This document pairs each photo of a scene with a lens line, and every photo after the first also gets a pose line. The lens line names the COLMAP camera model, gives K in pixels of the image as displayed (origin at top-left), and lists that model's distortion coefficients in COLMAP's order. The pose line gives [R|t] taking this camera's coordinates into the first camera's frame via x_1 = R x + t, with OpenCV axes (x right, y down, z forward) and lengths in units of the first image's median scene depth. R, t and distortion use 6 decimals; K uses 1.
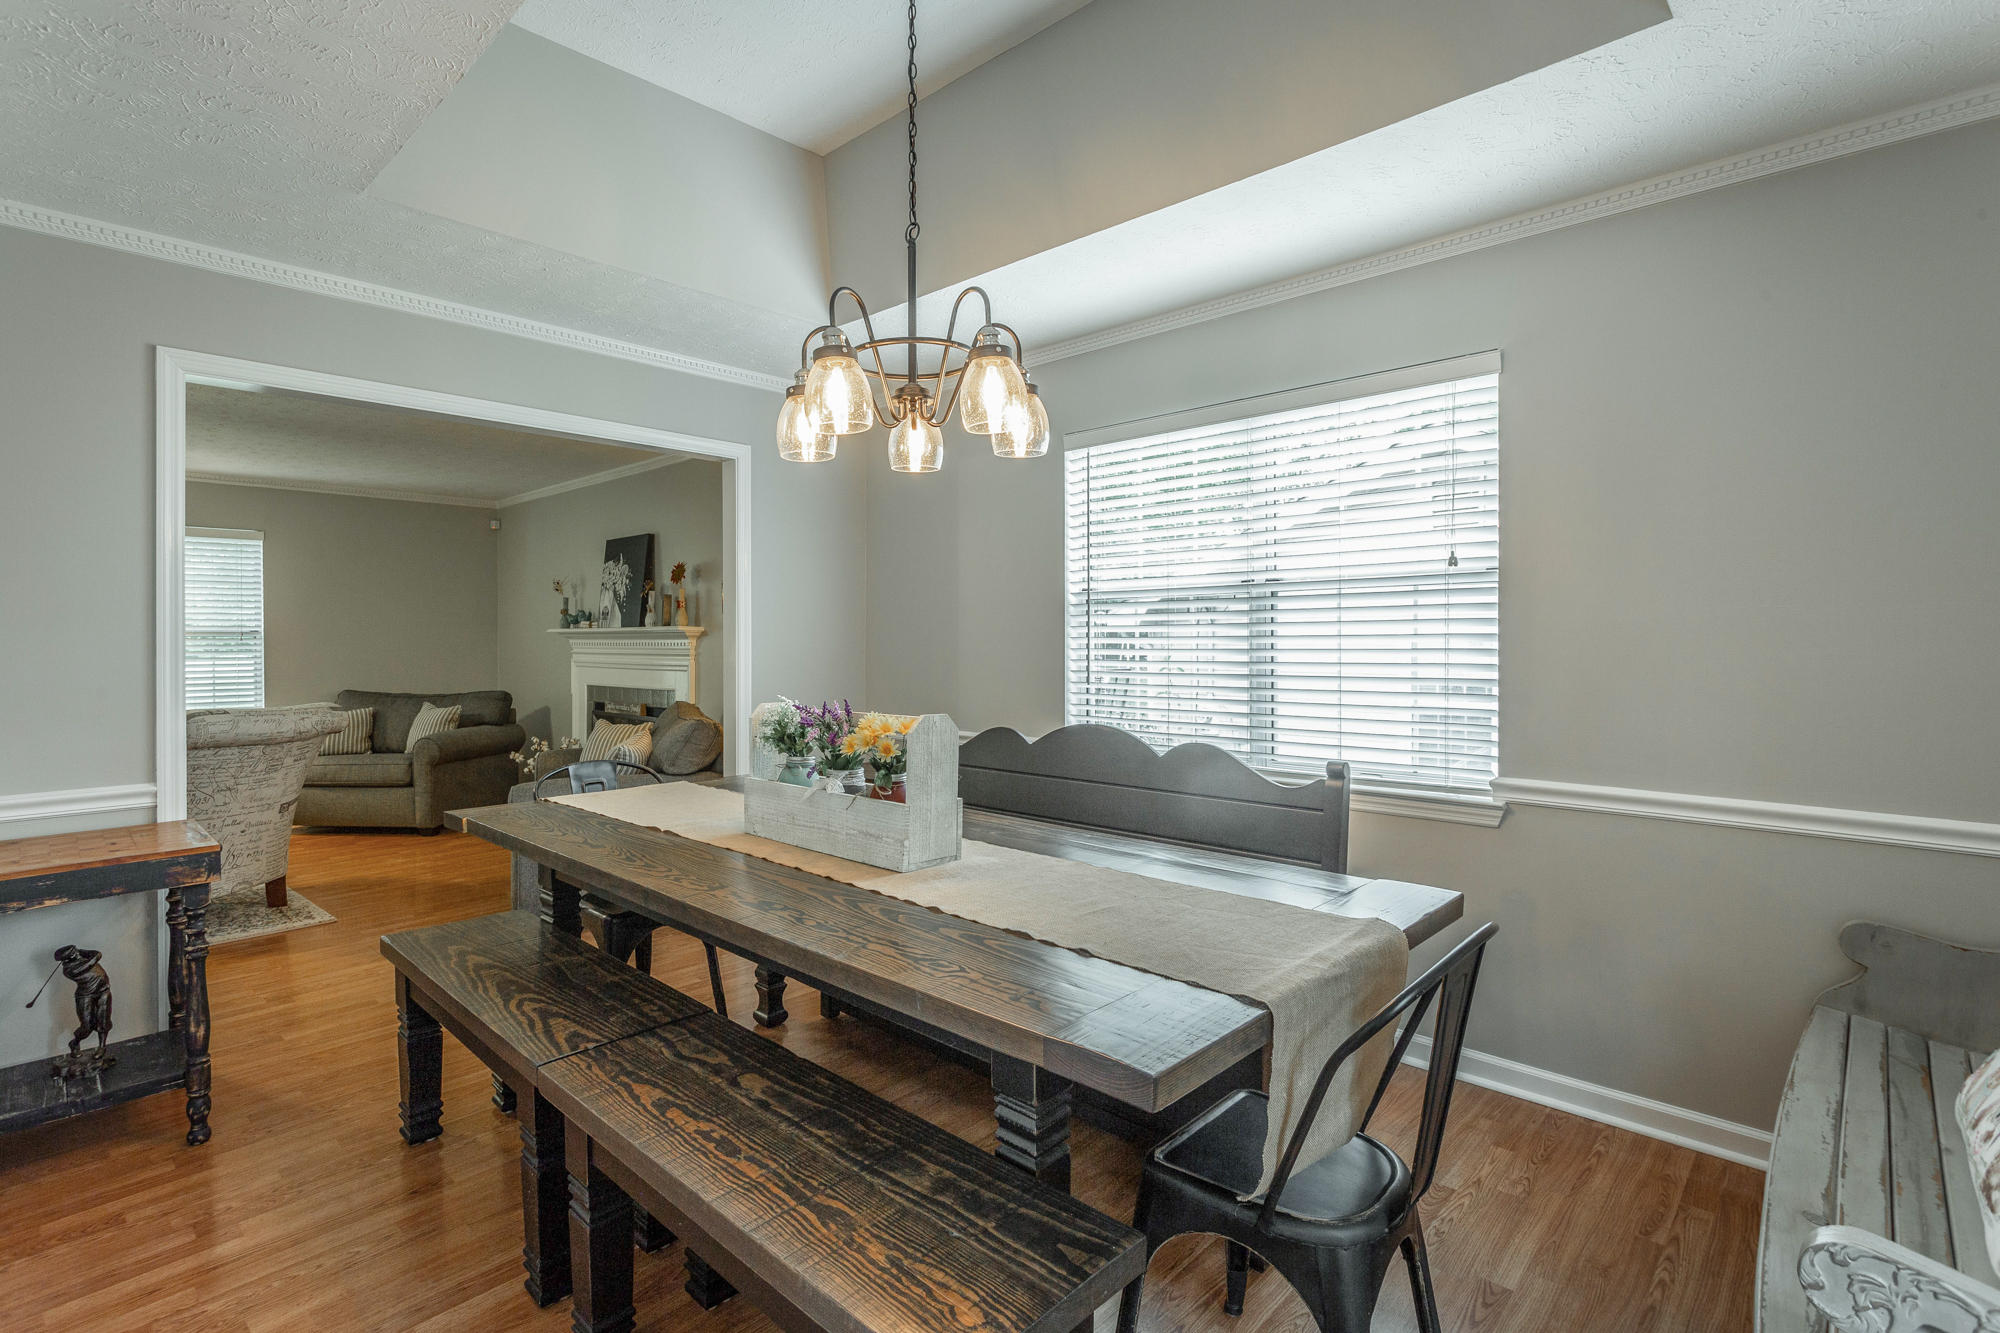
lens RADIAL K [[942.2, 0, 991.2], [0, 942.2, 645.1], [0, 0, 1]] dist [0.003619, 0.000631]
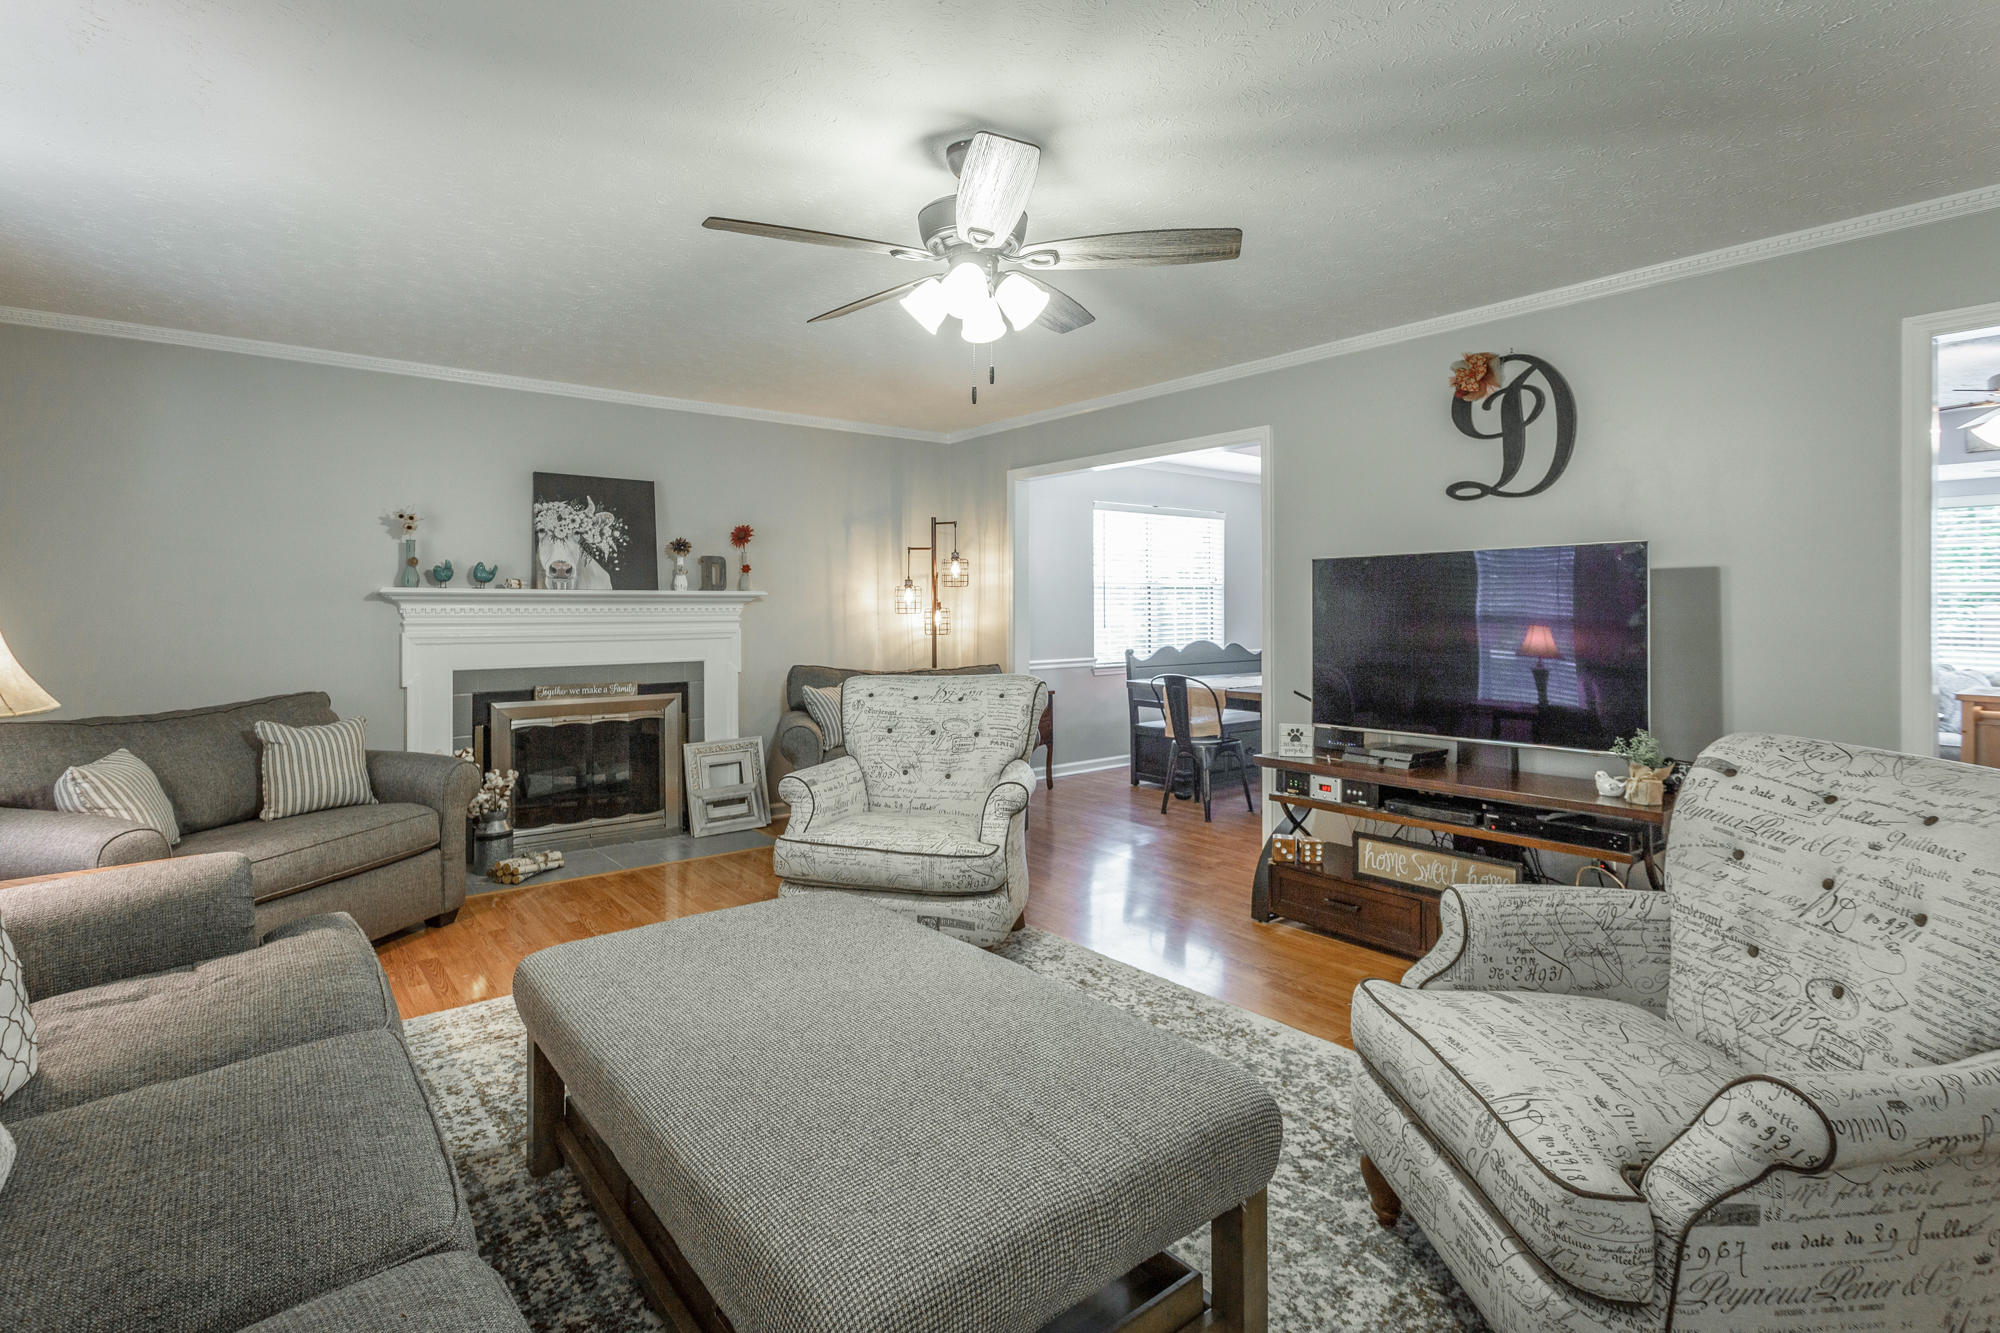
lens RADIAL K [[945.6, 0, 997.6], [0, 945.6, 617.4], [0, 0, 1]] dist [-0.000495, 0.001567]
pose [[0.146164, -0.005871, 0.989243, -1.069053], [0.006019, 0.999969, 0.005045, 0.002703], [-0.989242, 0.005217, 0.146195, 0.519889]]
